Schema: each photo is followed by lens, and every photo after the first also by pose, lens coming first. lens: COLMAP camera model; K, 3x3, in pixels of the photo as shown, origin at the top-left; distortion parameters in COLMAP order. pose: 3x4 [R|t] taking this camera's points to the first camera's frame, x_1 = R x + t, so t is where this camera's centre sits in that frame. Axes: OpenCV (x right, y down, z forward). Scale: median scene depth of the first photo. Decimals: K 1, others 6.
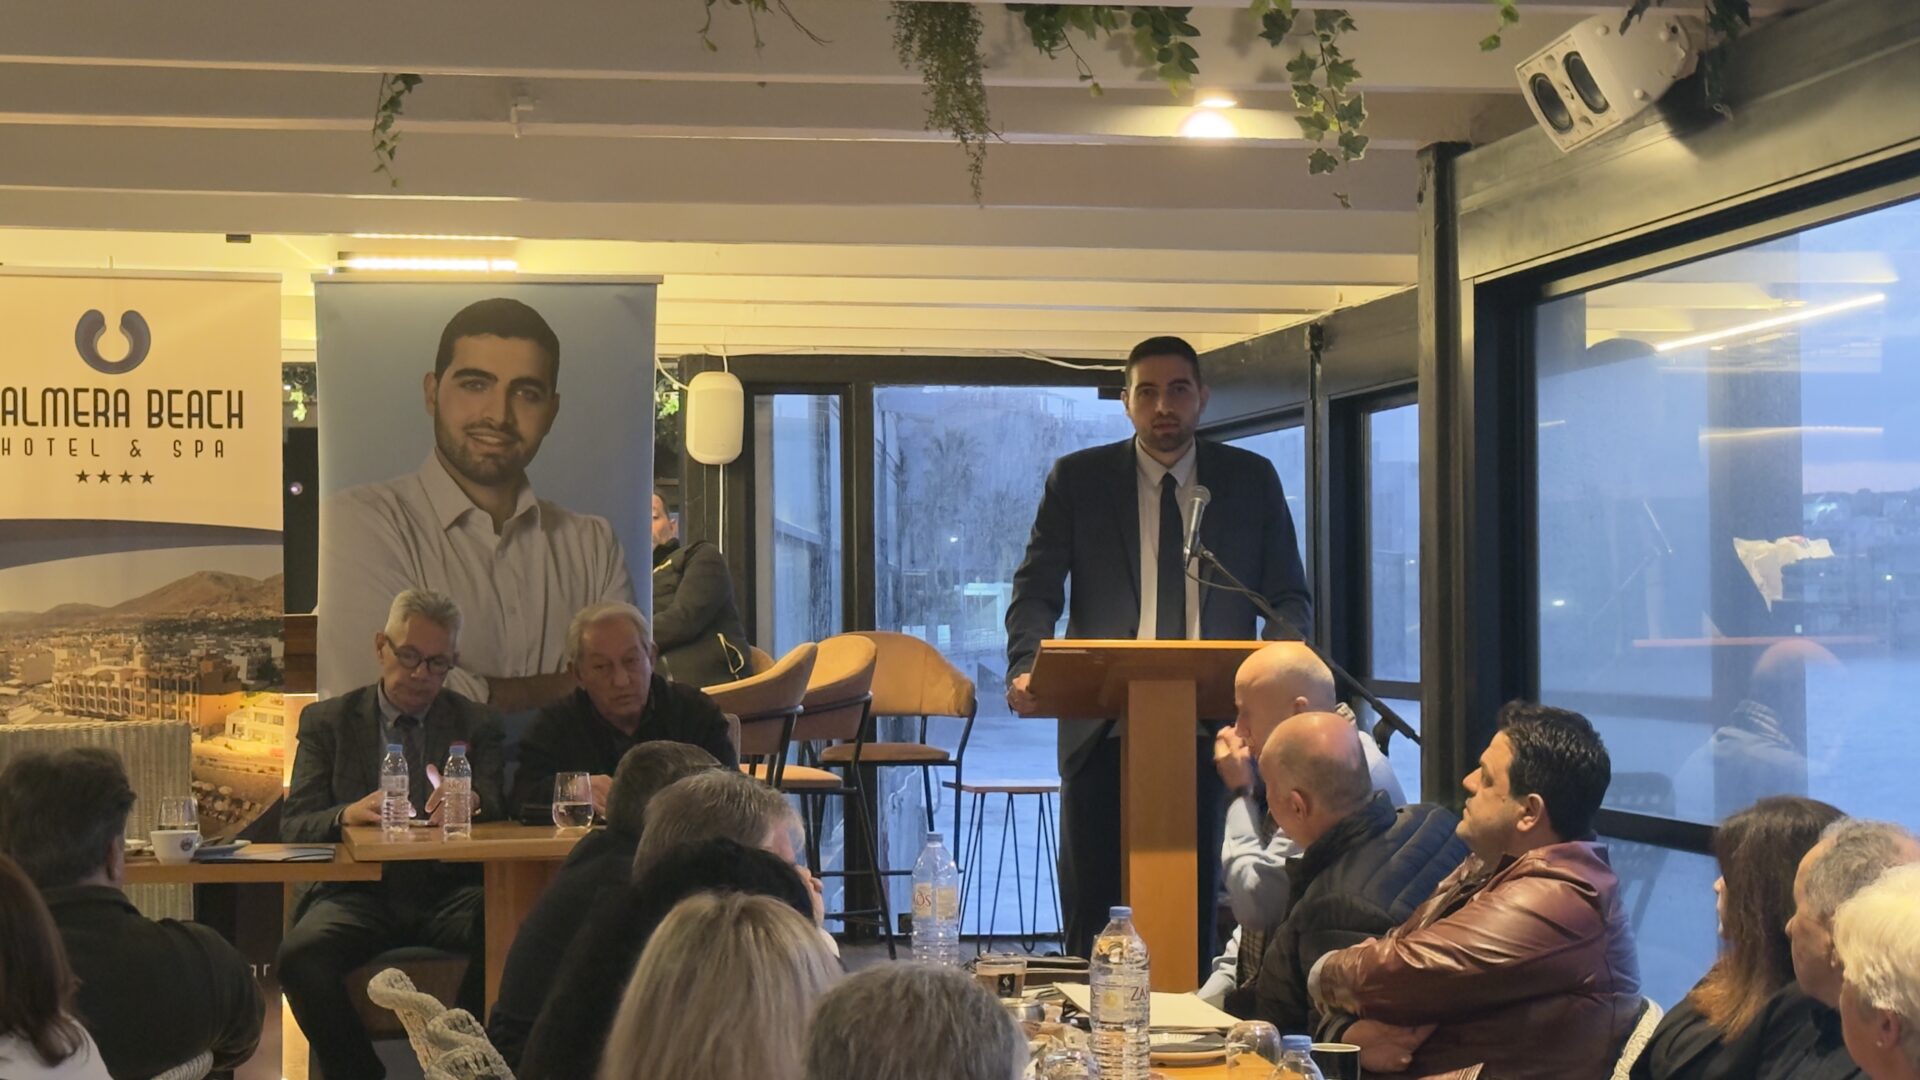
lens RADIAL K [[3573.8, 0, 970.0], [0, 3573.8, 535.9], [0, 0, 1]] dist [0.110016, 0.000000]
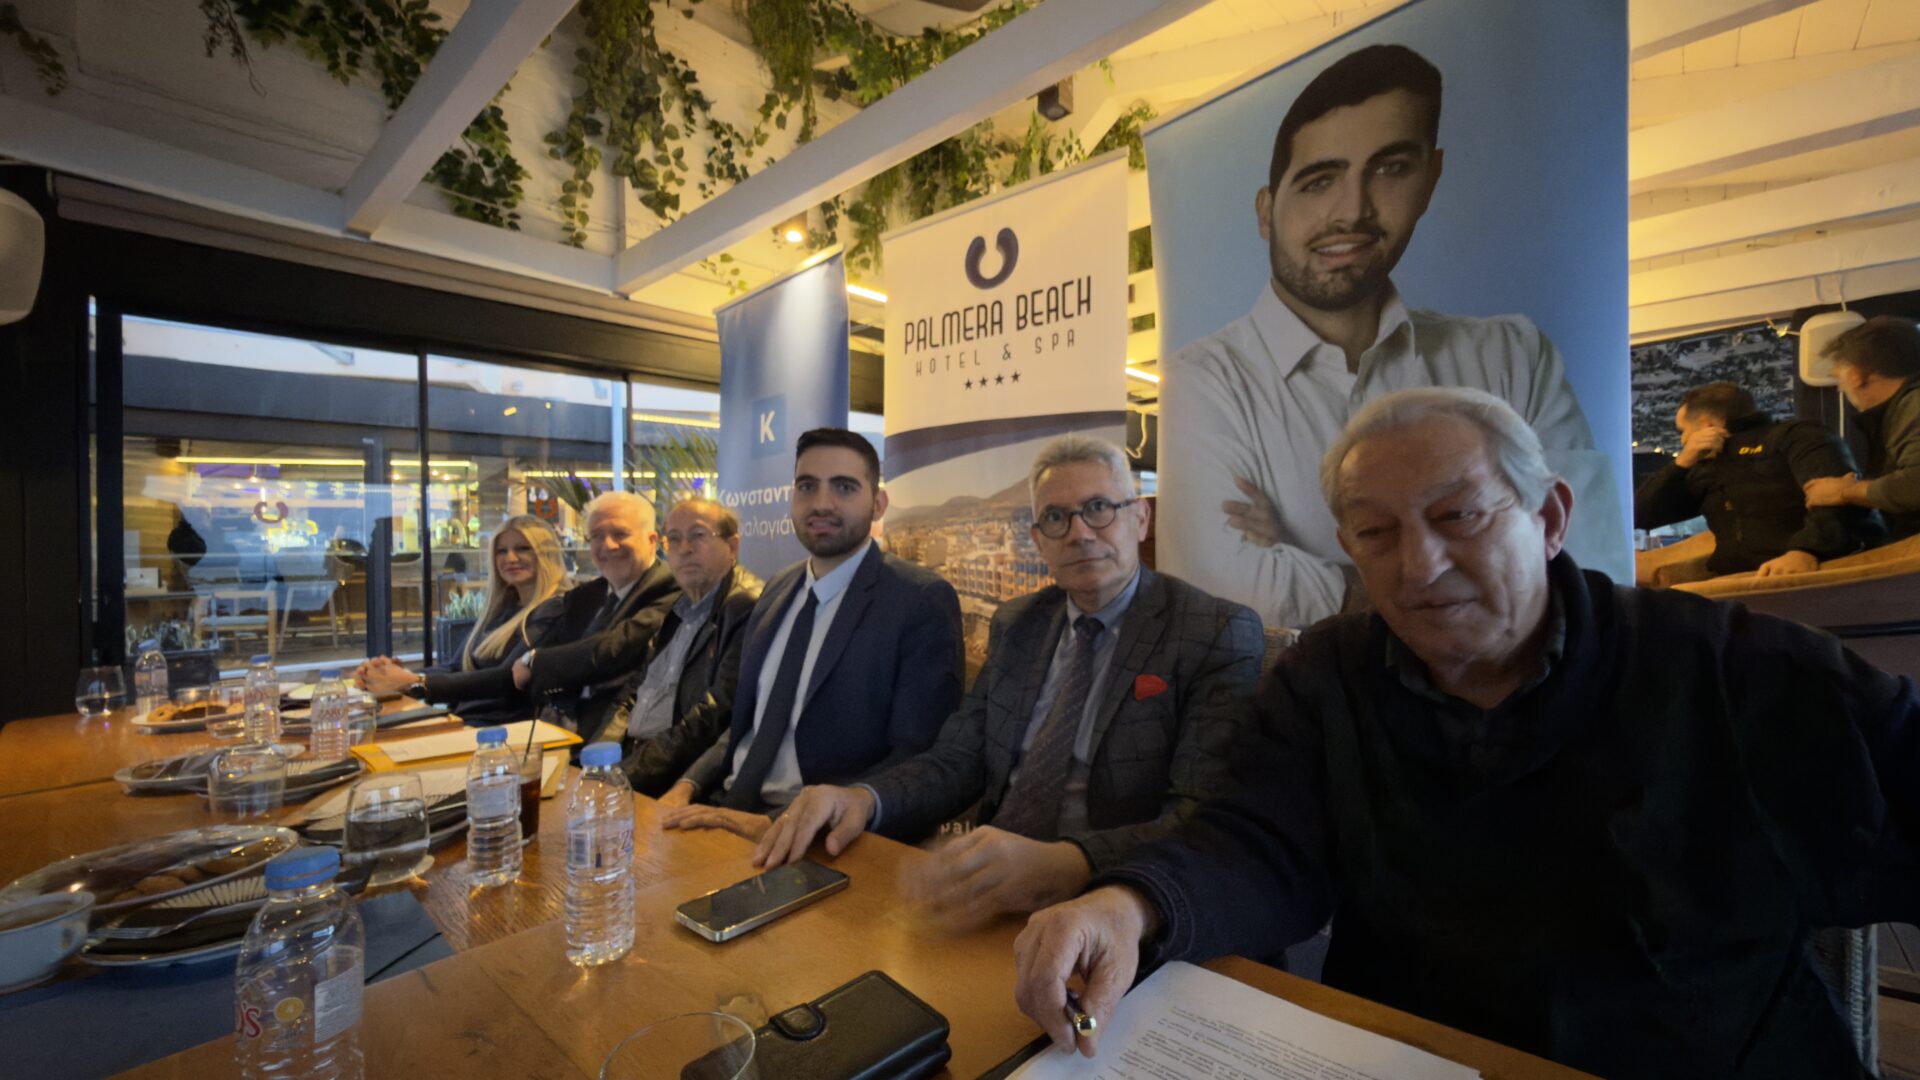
lens RADIAL K [[778.5, 0, 953.1], [0, 778.5, 541.0], [0, 0, 1]] dist [0.001155, 0.000133]
pose [[0.596878, -0.013367, -0.802220, -0.052808], [0.032644, 0.999438, 0.007635, 0.030674], [0.801667, -0.030745, 0.596979, 0.841208]]
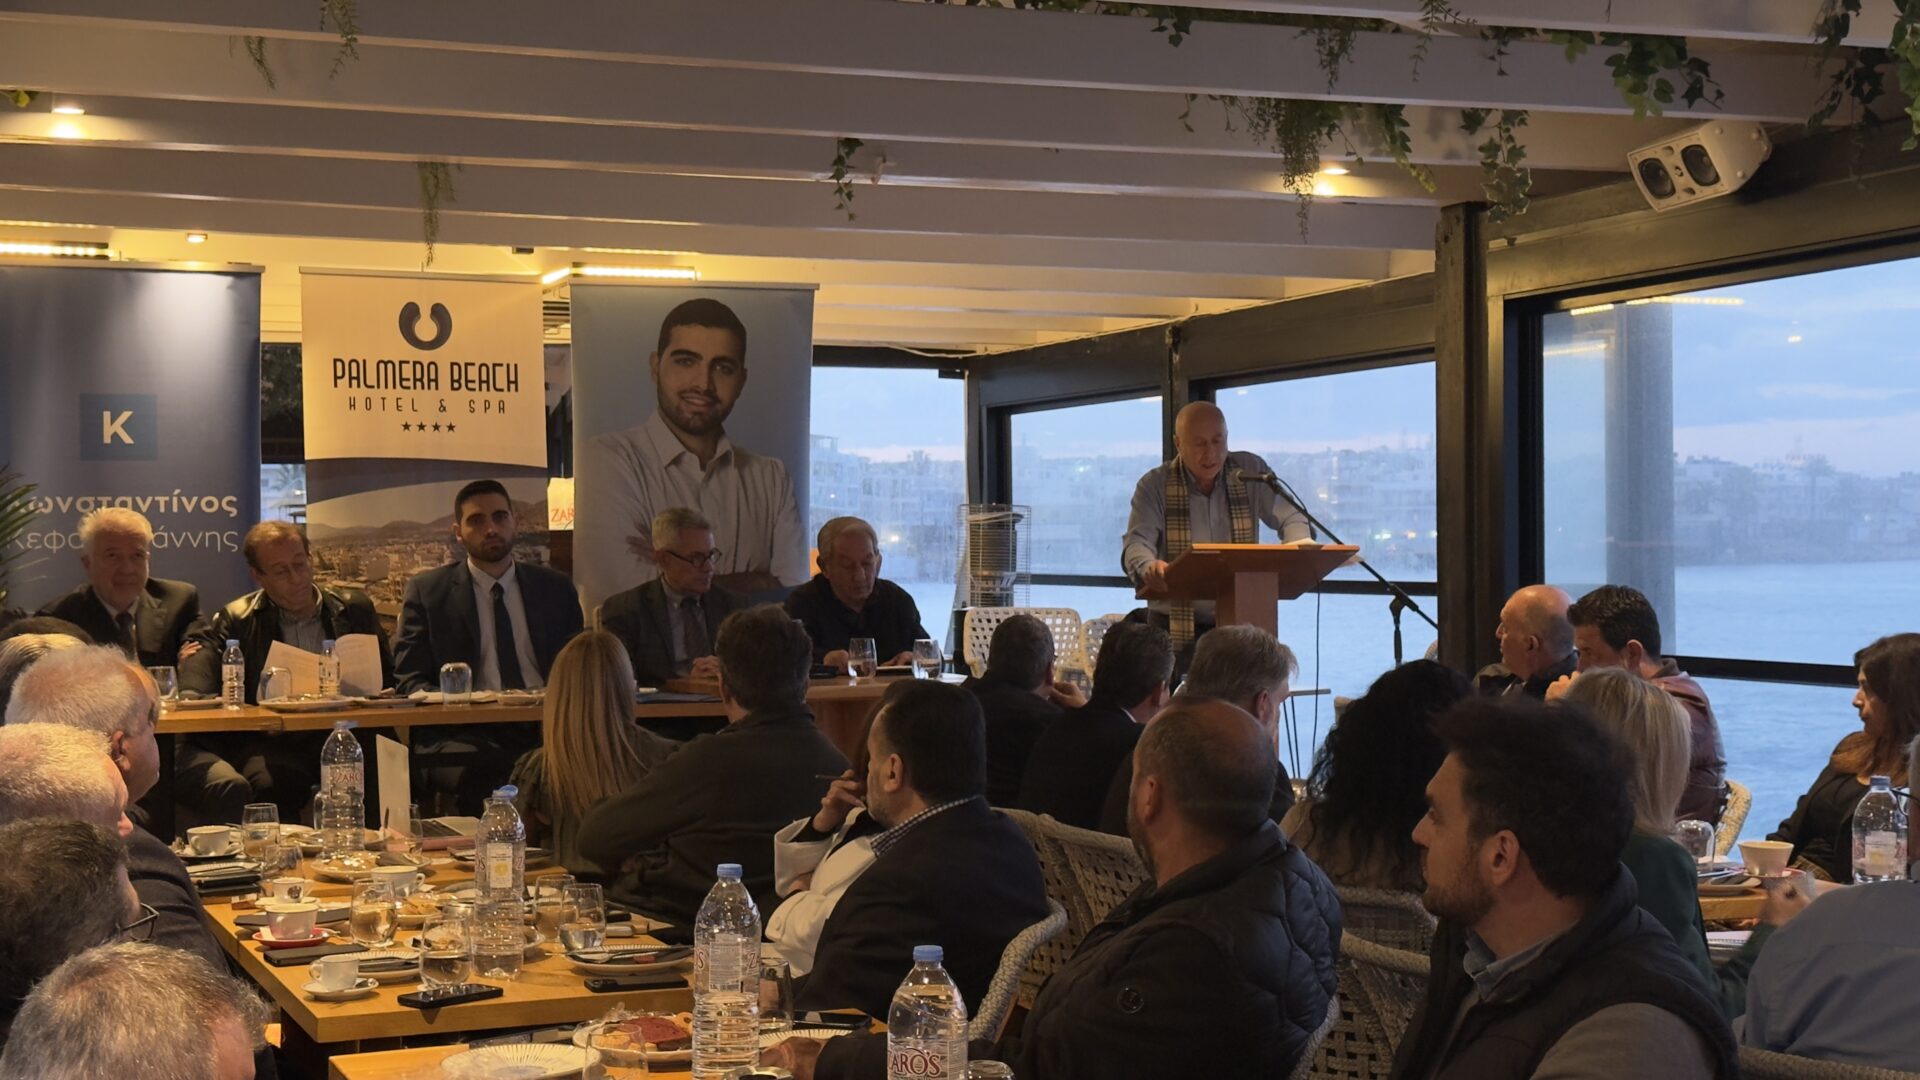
lens RADIAL K [[2761.5, 0, 918.6], [0, 2761.5, 539.5], [0, 0, 1]] dist [0.109456, 0.000000]
pose [[0.981133, -0.000498, 0.193331, -0.257091], [-0.002988, 0.999838, 0.017740, 0.006839], [-0.193309, -0.017983, 0.980973, -0.055028]]
